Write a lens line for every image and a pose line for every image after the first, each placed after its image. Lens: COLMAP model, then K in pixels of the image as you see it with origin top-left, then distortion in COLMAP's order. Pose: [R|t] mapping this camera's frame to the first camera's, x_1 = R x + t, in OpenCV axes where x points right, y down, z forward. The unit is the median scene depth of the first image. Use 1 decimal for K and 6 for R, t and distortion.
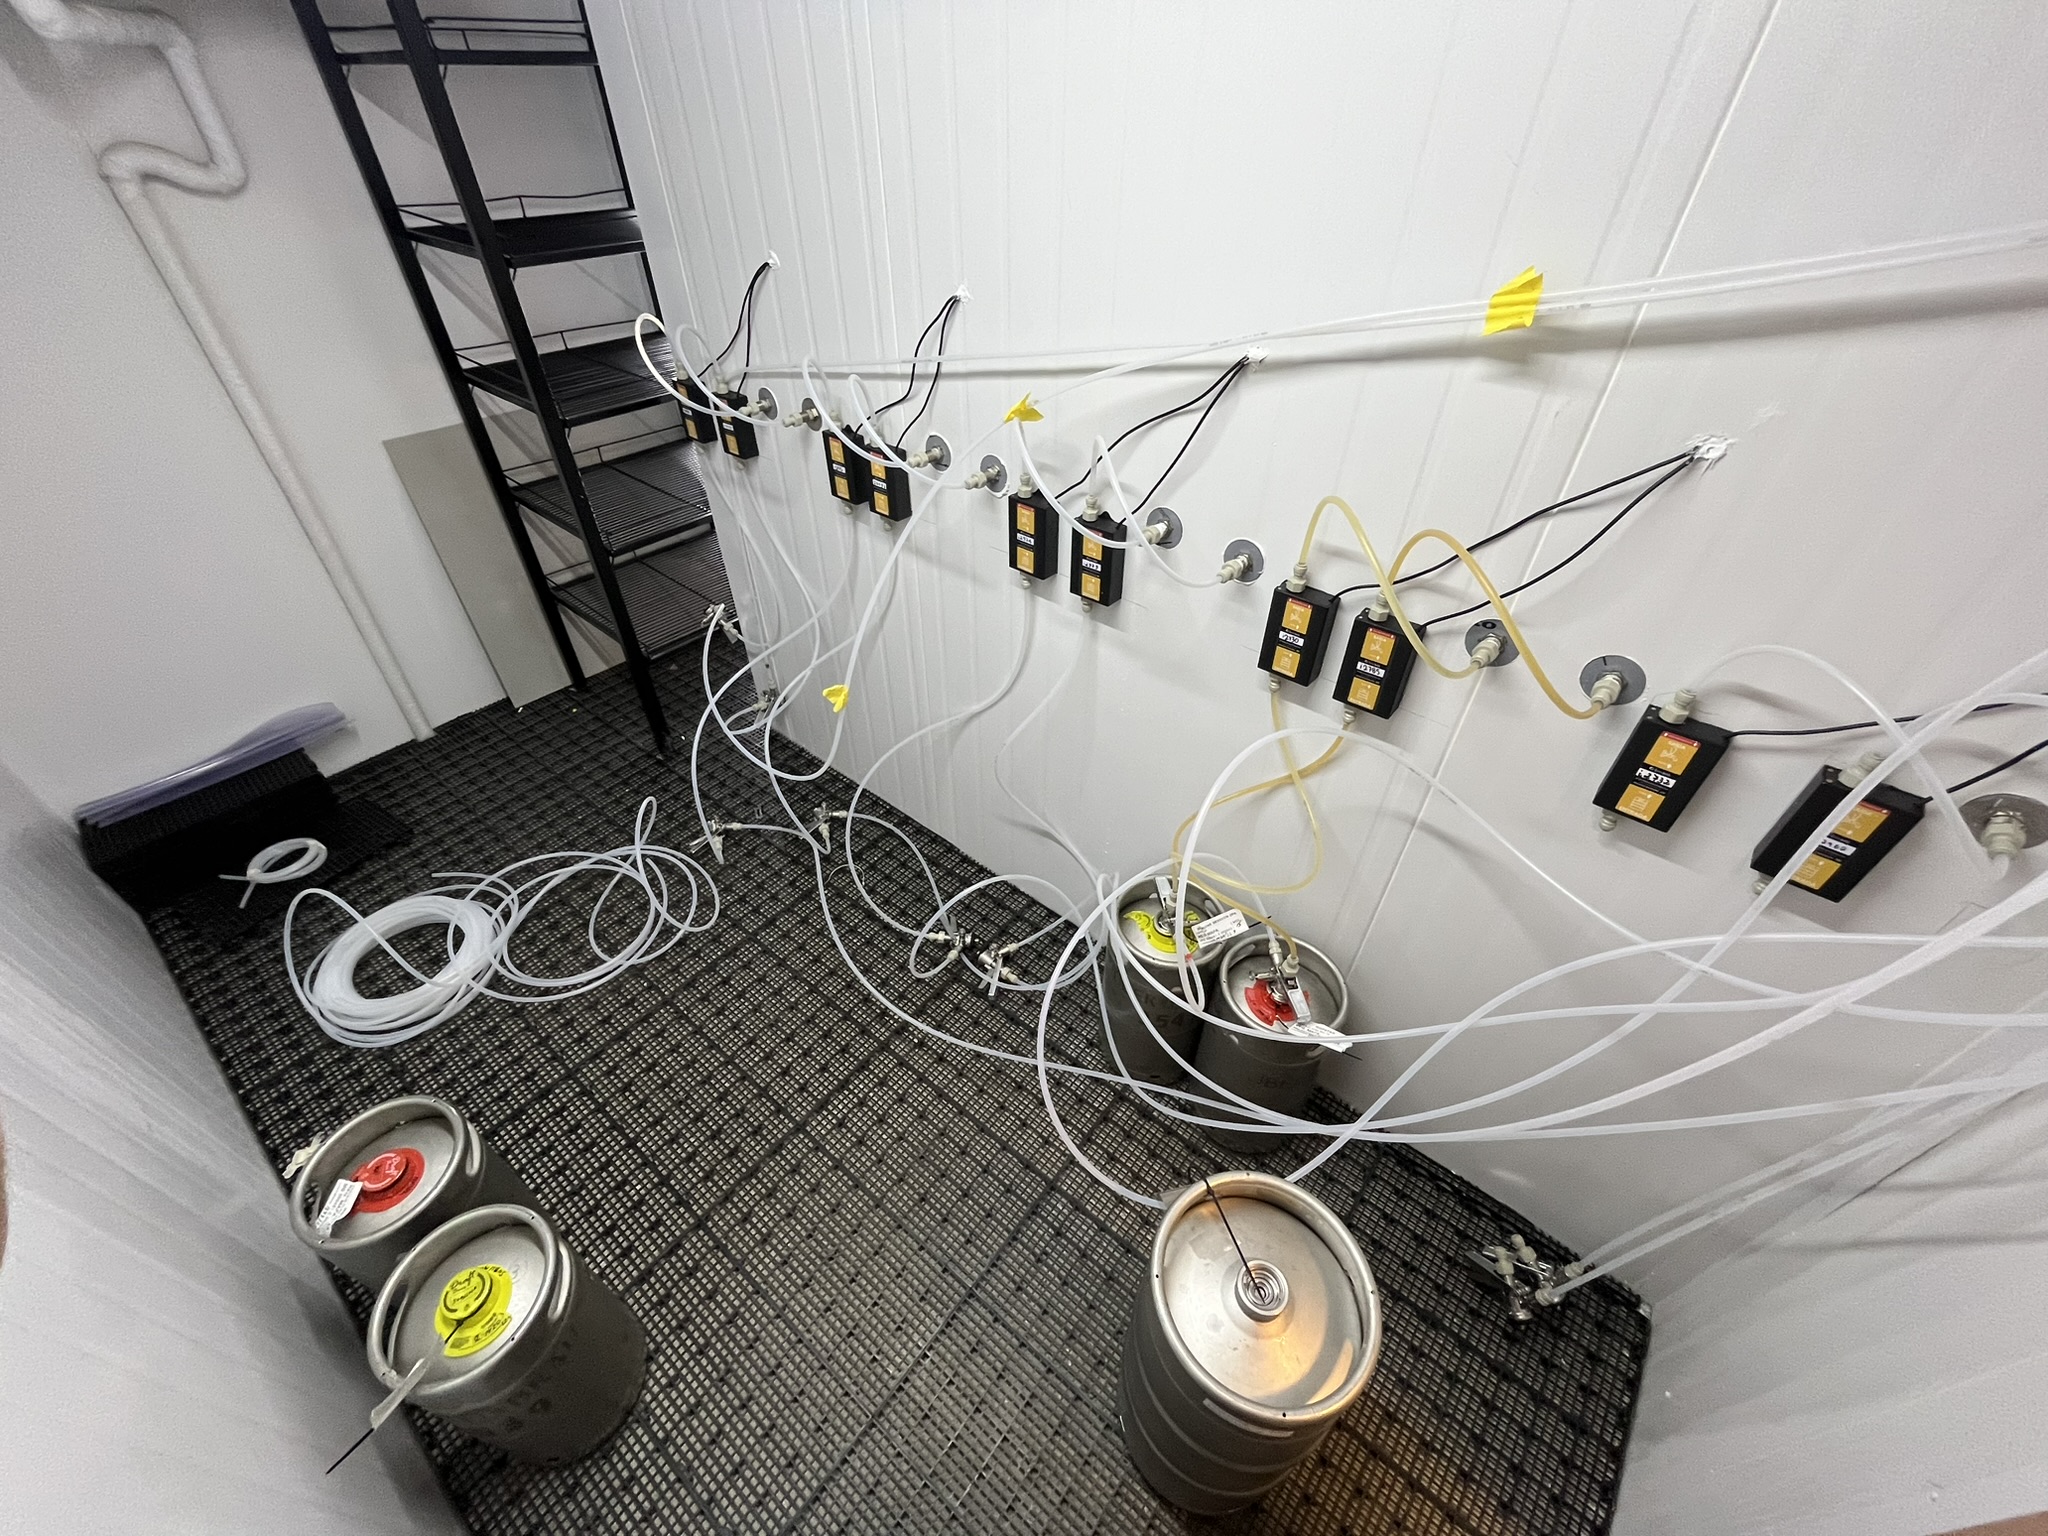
lens RADIAL K [[809.7, 0, 1023.9], [0, 809.7, 801.0], [0, 0, 1]] dist [-0.028314, -0.000009]
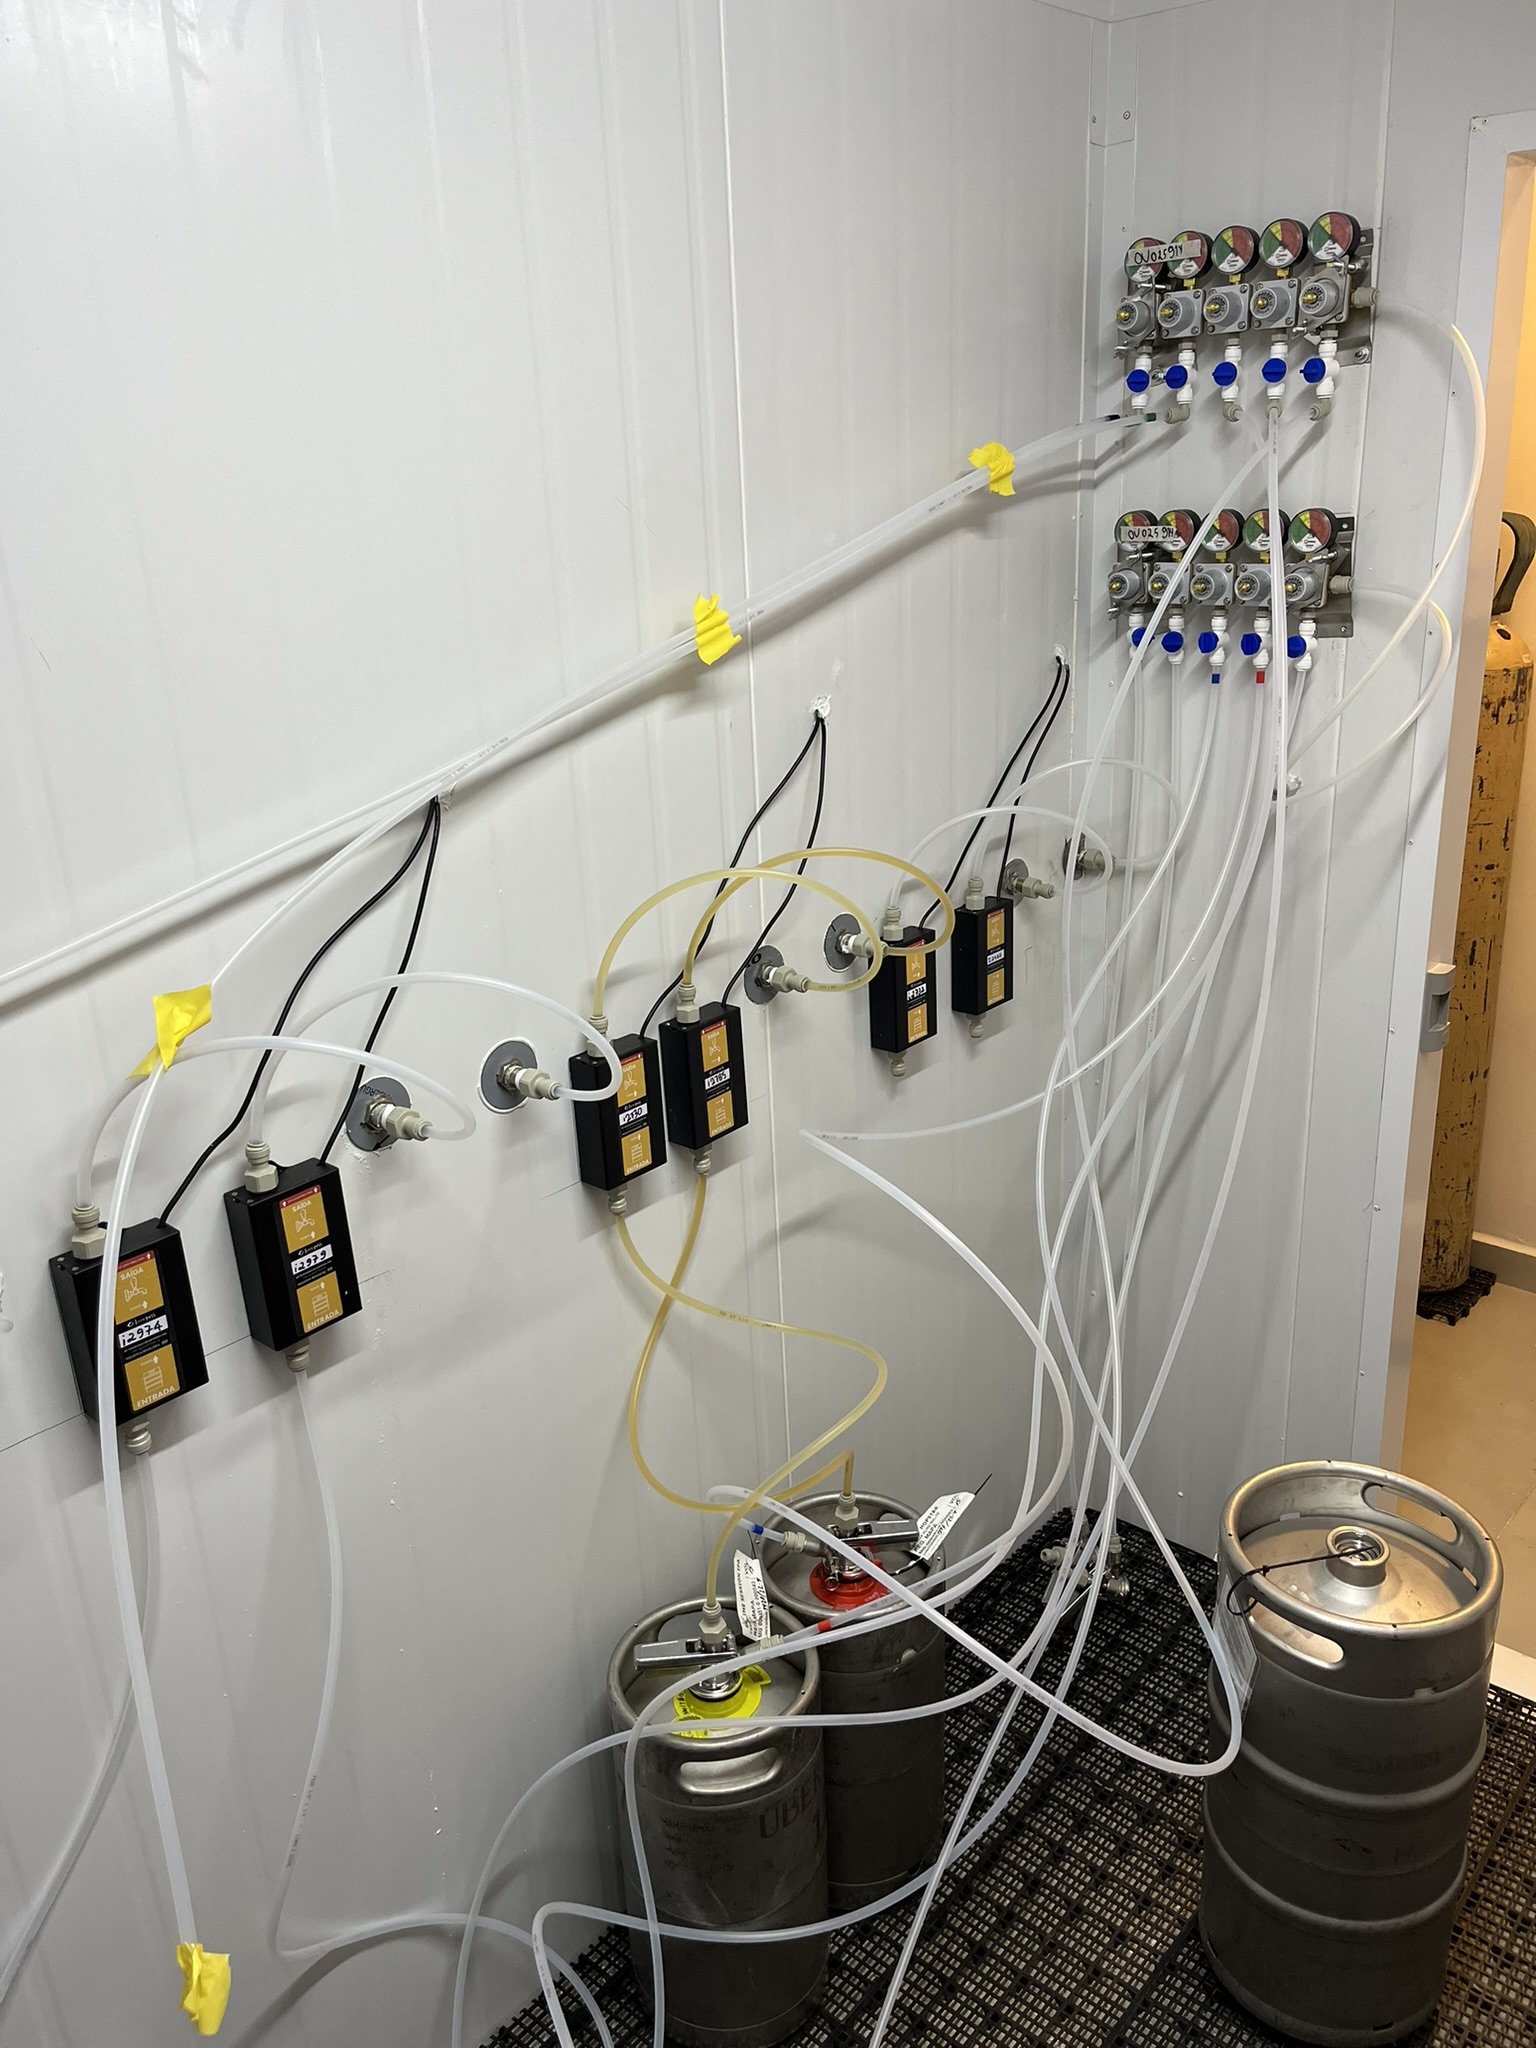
lens RADIAL K [[1533.6, 0, 768.0], [0, 1533.6, 1024.0], [0, 0, 1]] dist [-0.005118, 0.000187]
pose [[-0.000939, -0.343175, 0.939271, -0.785056], [0.685574, 0.683571, 0.250437, -0.470244], [-0.728002, 0.644175, 0.234630, 0.547690]]
